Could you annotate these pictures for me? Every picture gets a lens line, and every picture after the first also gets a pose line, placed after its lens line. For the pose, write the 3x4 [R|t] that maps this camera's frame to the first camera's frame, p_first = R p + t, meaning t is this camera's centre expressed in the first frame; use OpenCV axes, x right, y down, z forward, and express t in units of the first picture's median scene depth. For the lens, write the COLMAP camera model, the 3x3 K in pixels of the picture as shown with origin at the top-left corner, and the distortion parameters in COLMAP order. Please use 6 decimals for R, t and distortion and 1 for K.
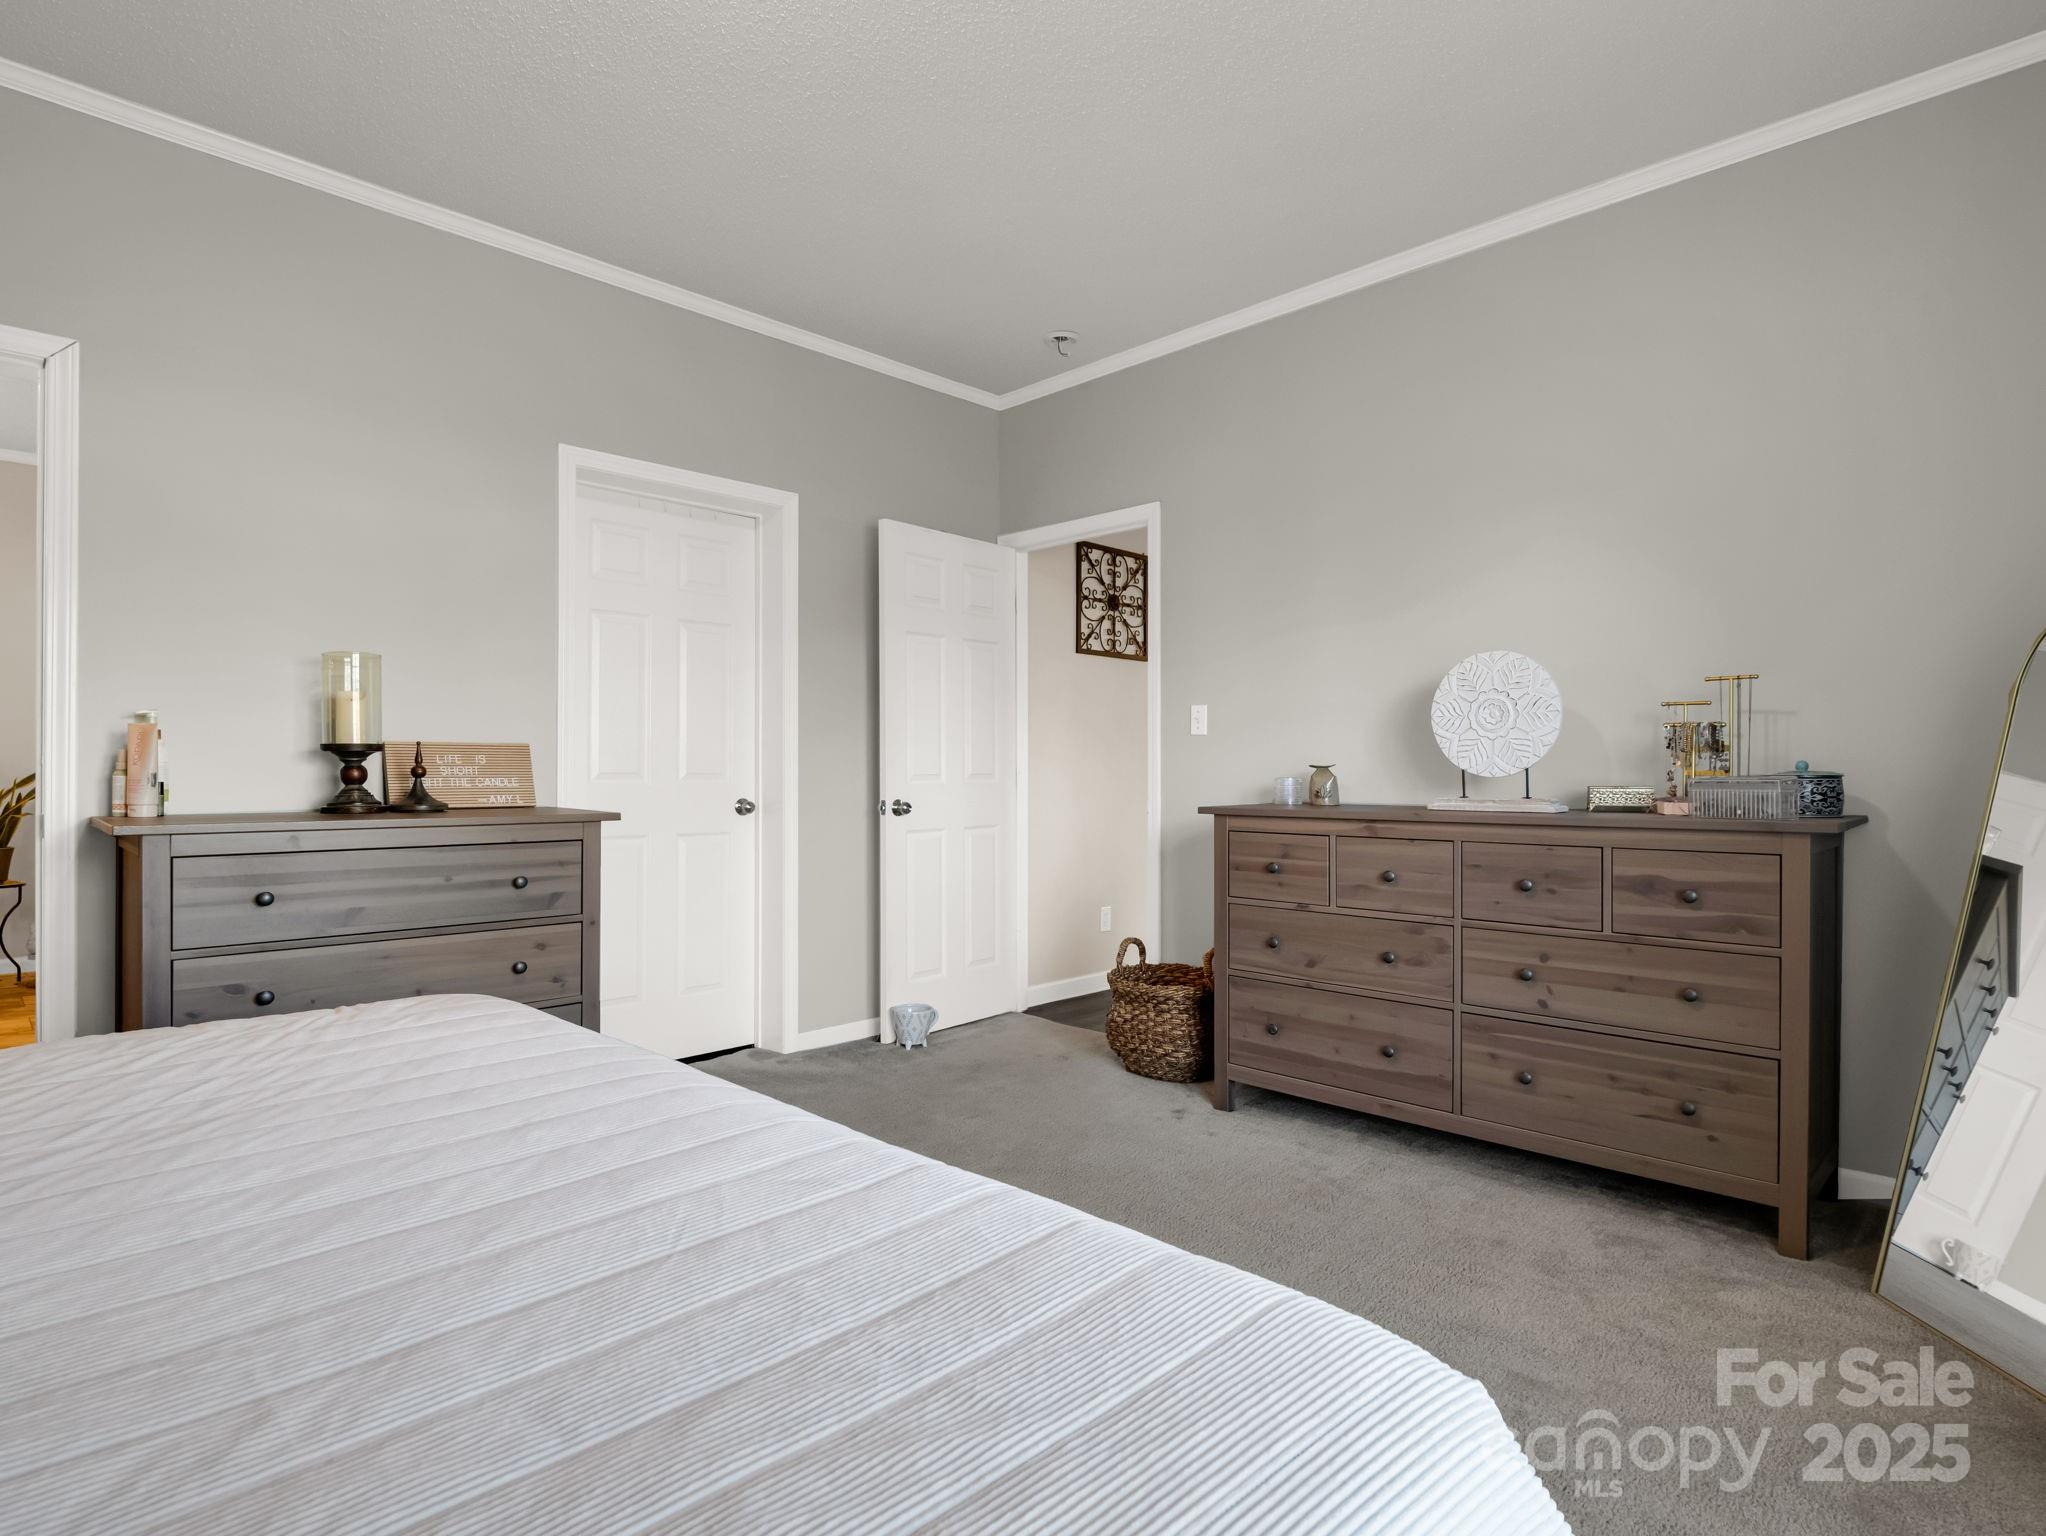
lens RADIAL K [[1107.0, 0, 1030.9], [0, 1107.0, 770.8], [0, 0, 1]] dist [-0.001567, -0.006075]
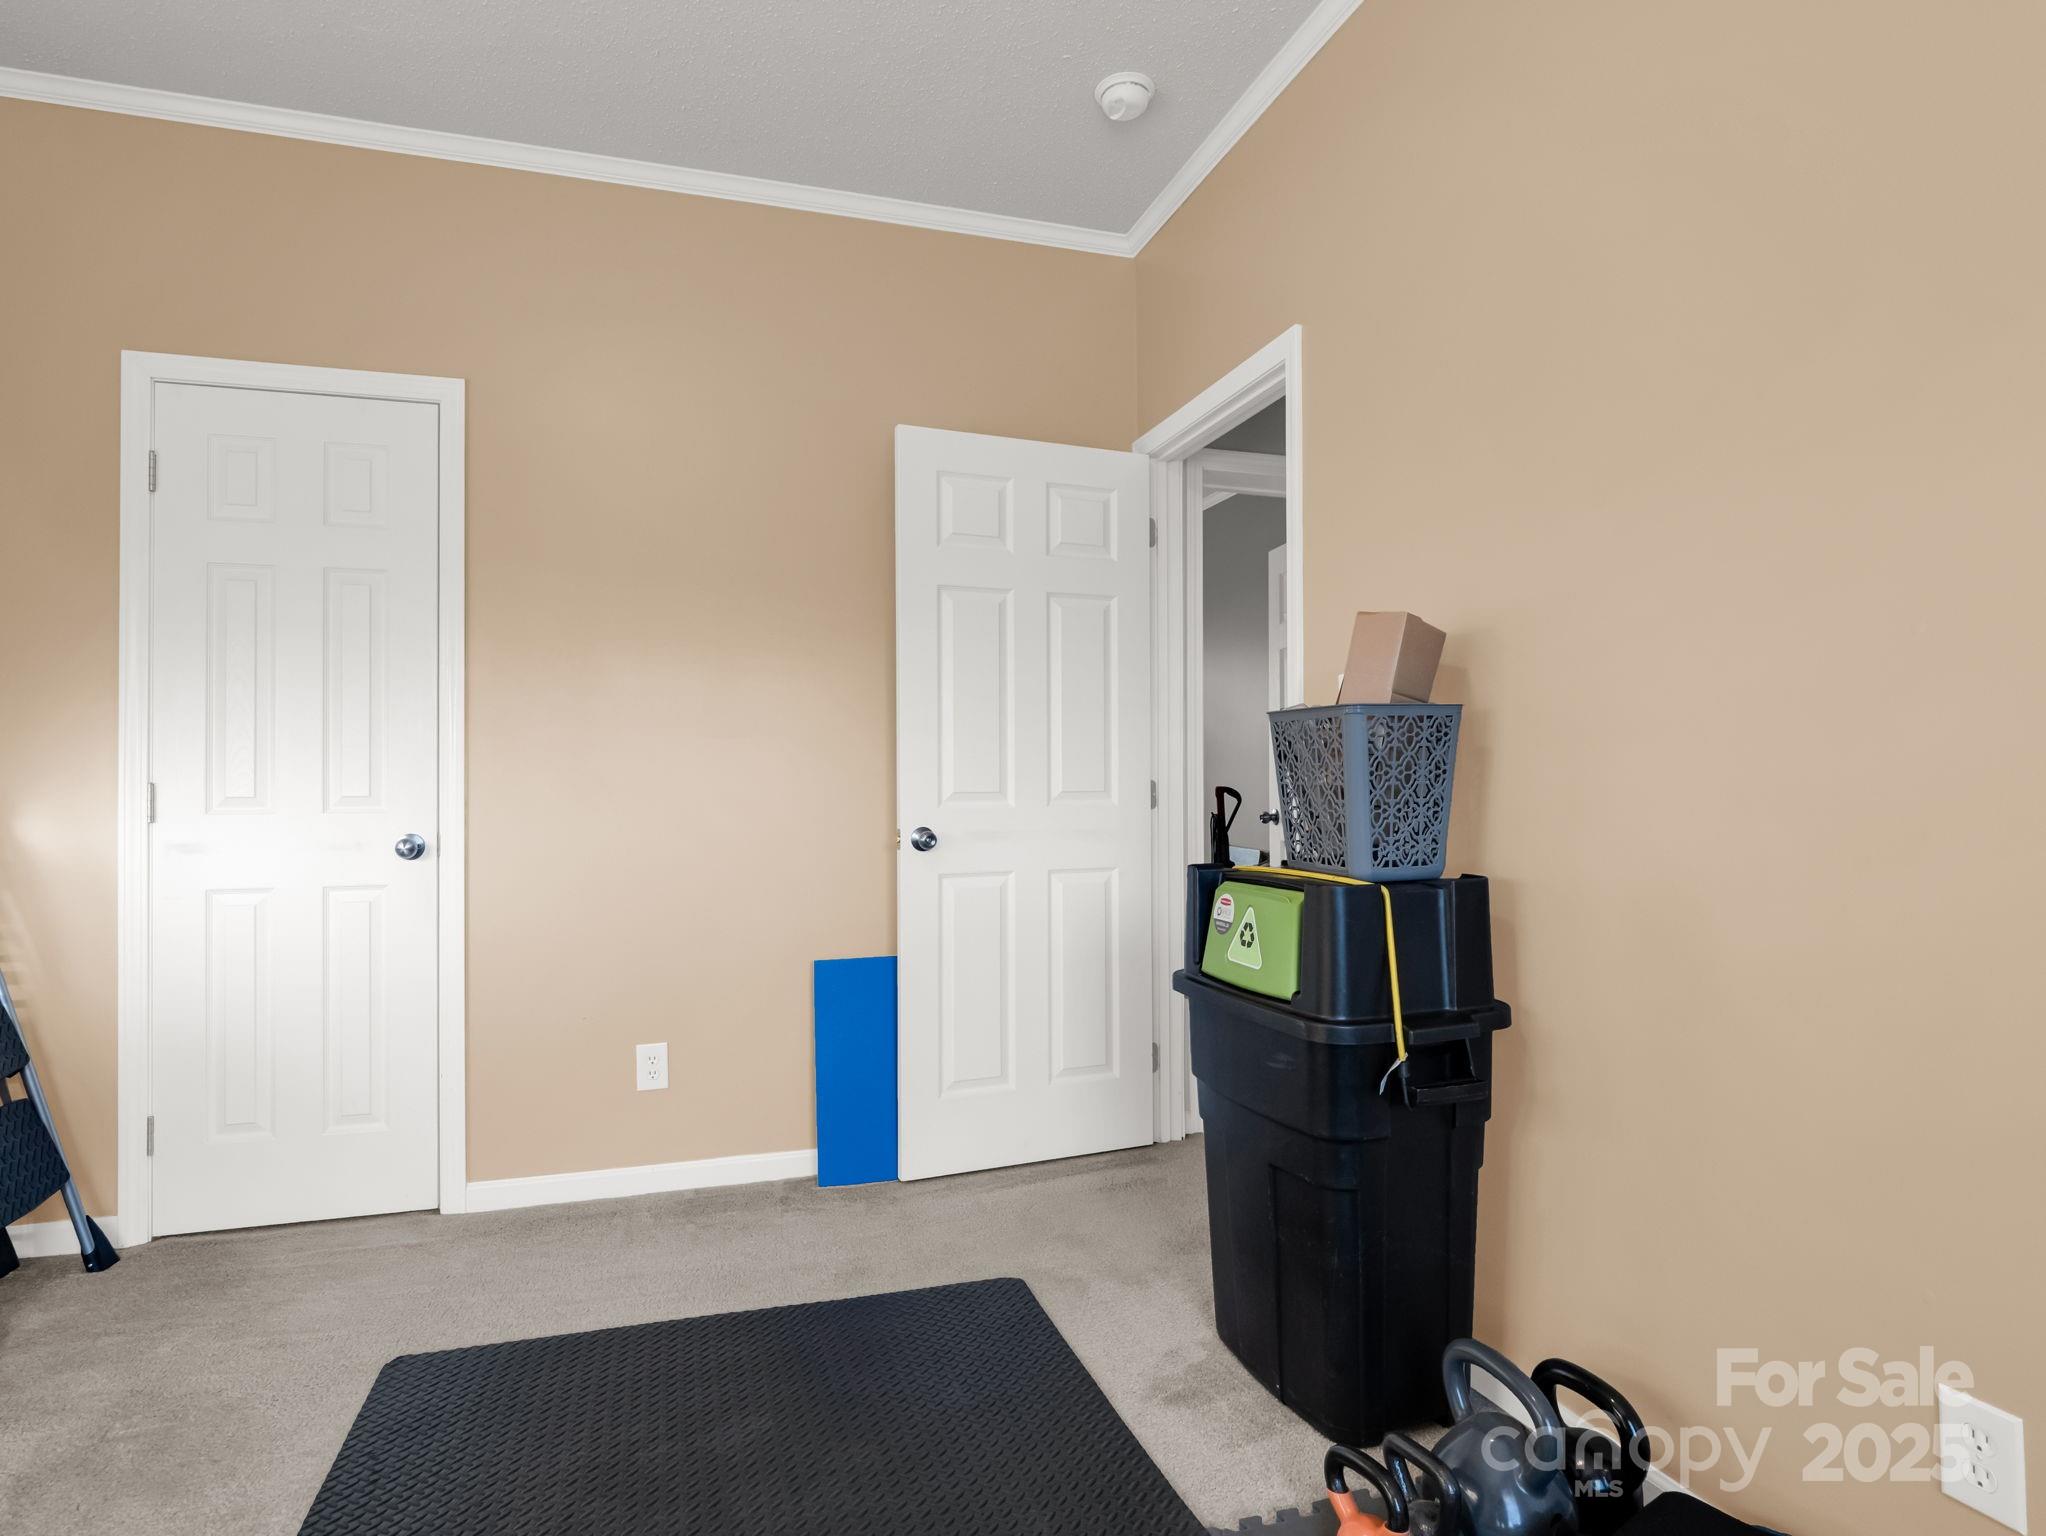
lens RADIAL K [[1107.0, 0, 1013.8], [0, 1107.0, 769.2], [0, 0, 1]] dist [-0.001567, -0.006075]
pose [[0.880601, -0.010524, -0.473742, 0.208056], [0.005182, 0.999907, -0.012580, -0.001374], [0.473831, 0.008623, 0.880574, 0.337467]]
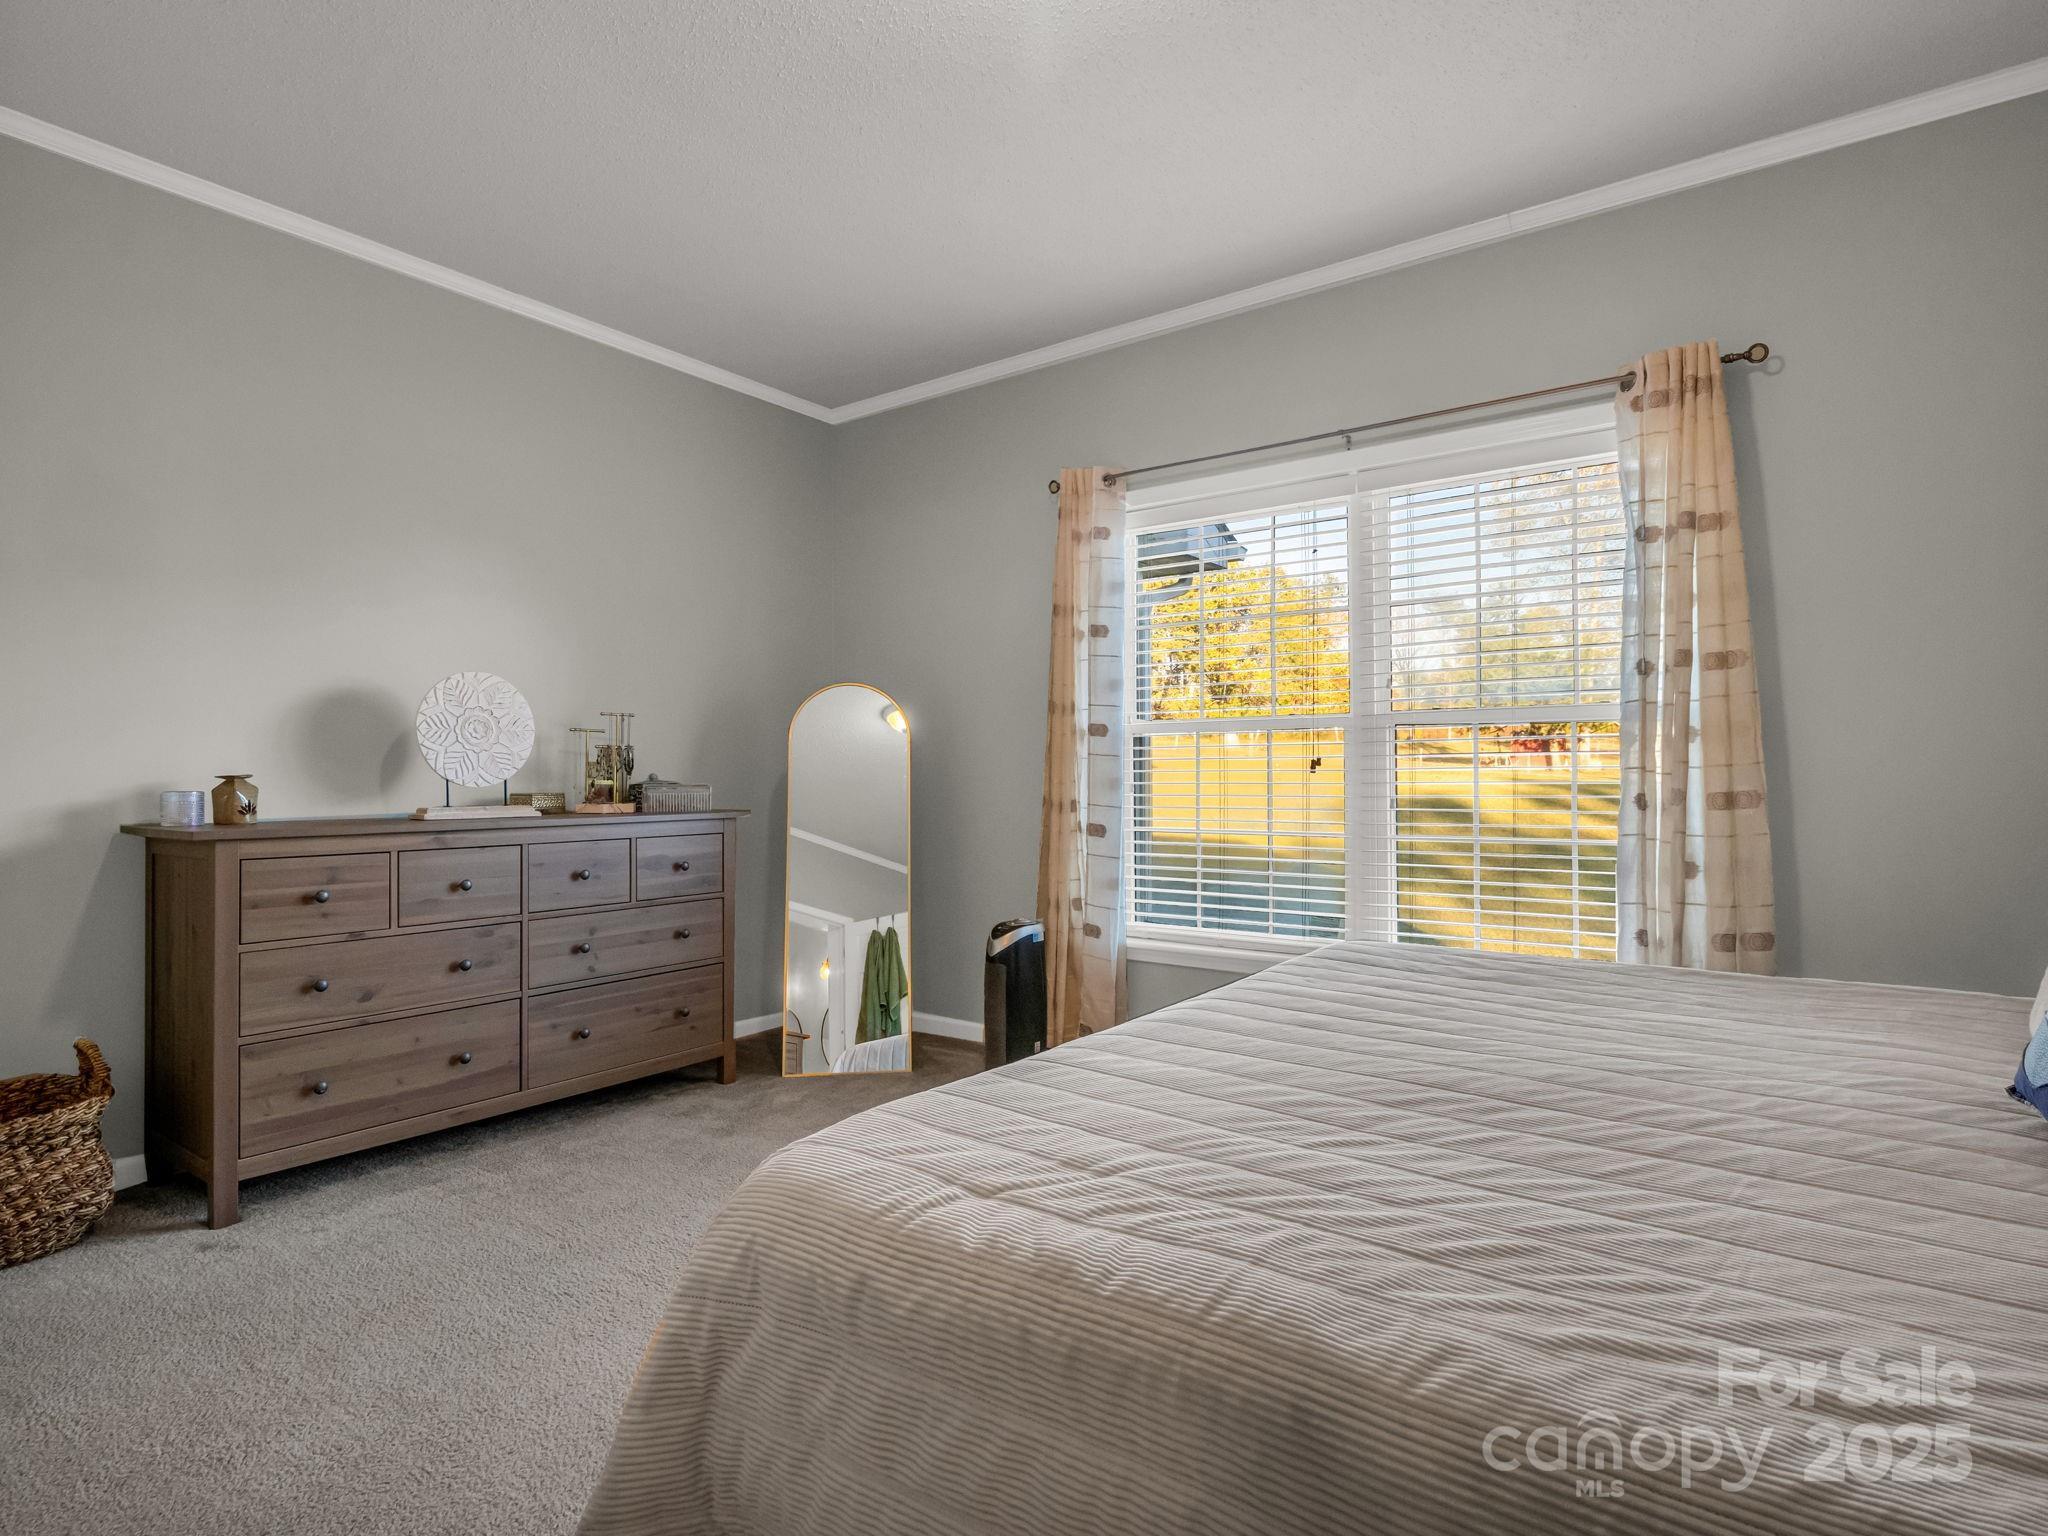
lens RADIAL K [[1083.8, 0, 1018.9], [0, 1083.8, 770.8], [0, 0, 1]] dist [-0.000239, -0.000318]
pose [[-0.142822, 0.007103, 0.989723, -0.750271], [0.006115, 0.999961, -0.006294, -0.000456], [-0.989730, 0.005153, -0.142860, 0.648570]]
